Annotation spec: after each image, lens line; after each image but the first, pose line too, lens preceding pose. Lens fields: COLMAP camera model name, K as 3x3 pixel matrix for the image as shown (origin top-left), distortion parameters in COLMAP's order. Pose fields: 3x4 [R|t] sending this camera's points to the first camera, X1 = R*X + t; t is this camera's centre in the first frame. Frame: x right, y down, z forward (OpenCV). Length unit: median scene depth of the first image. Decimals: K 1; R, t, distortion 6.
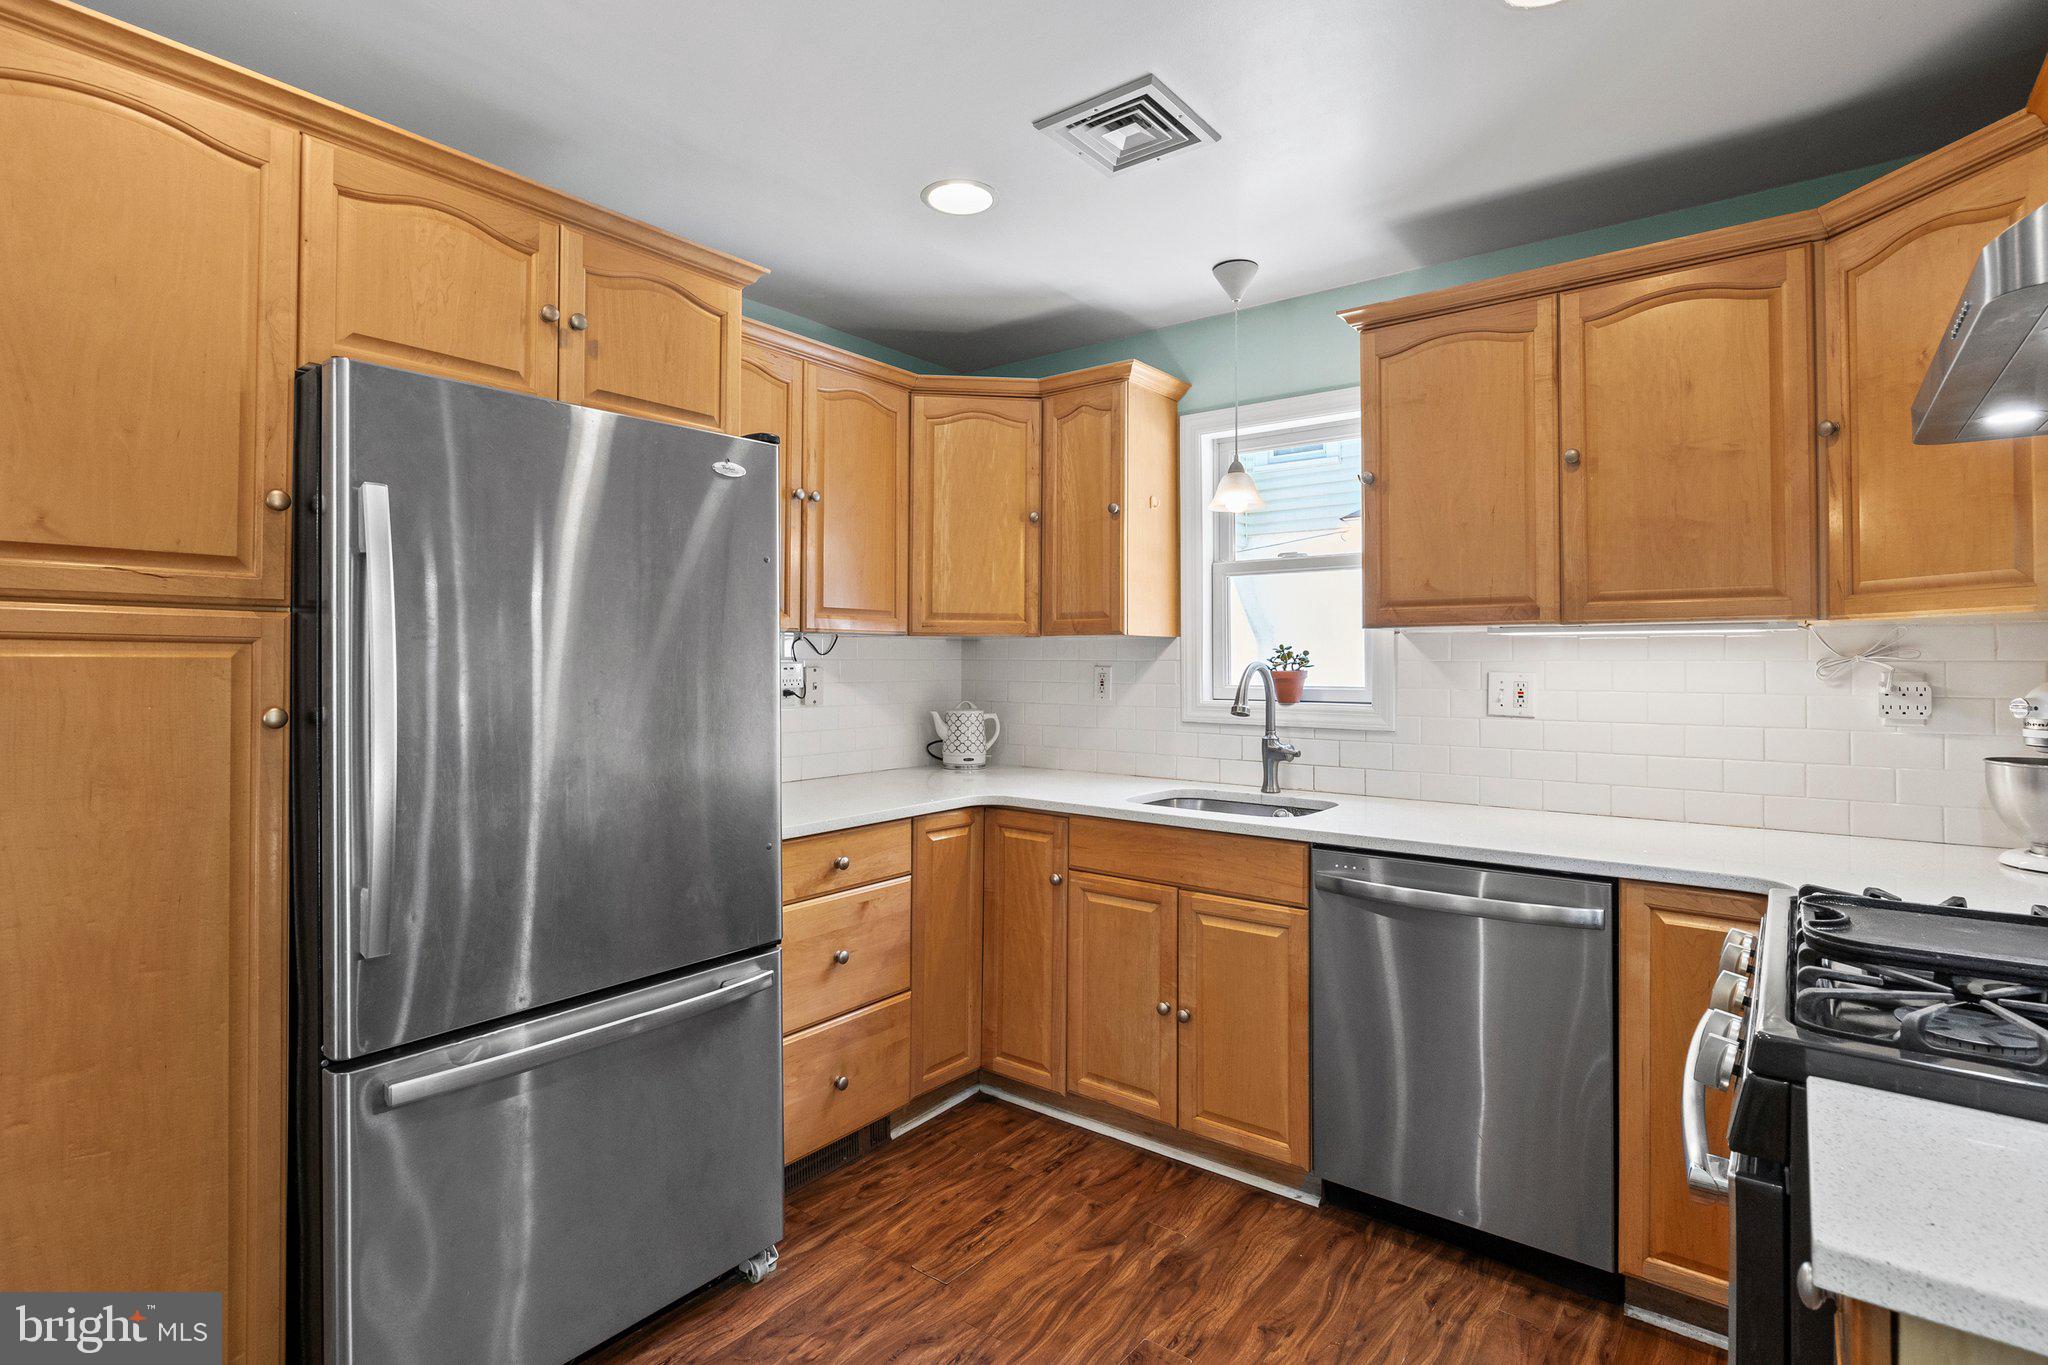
lens RADIAL K [[978.7, 0, 1018.0], [0, 978.7, 653.3], [0, 0, 1]] dist [-0.014223, 0.002075]
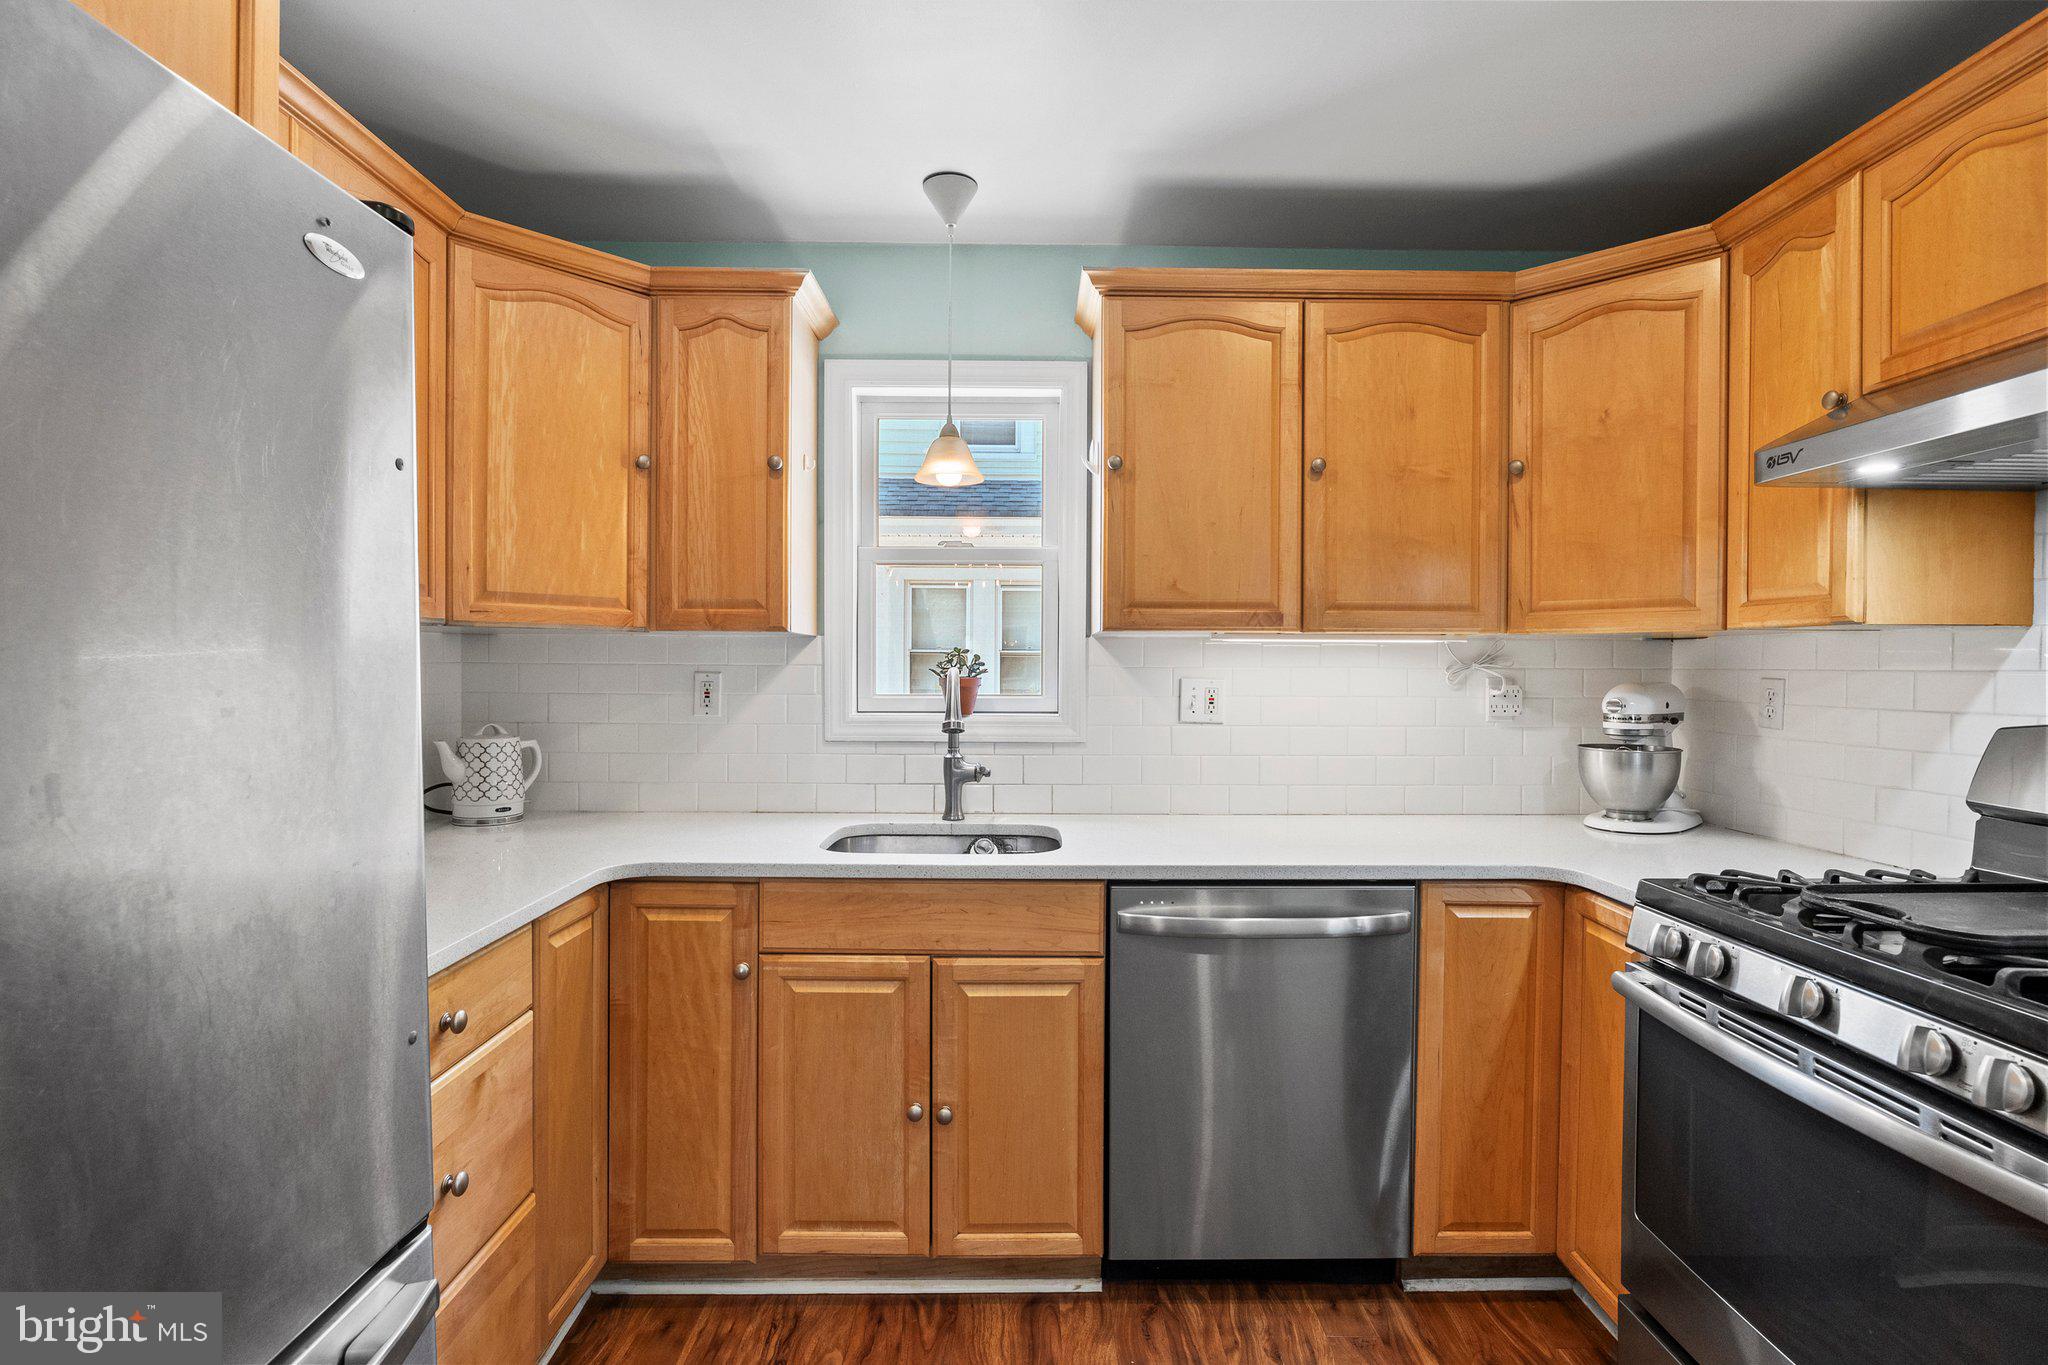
lens RADIAL K [[978.7, 0, 1024.7], [0, 978.7, 682.8], [0, 0, 1]] dist [-0.014223, 0.002075]
pose [[0.782138, -0.009826, 0.623028, -0.258573], [-0.008461, 0.999616, 0.026386, -0.000897], [-0.623048, -0.025909, 0.781754, 0.335975]]
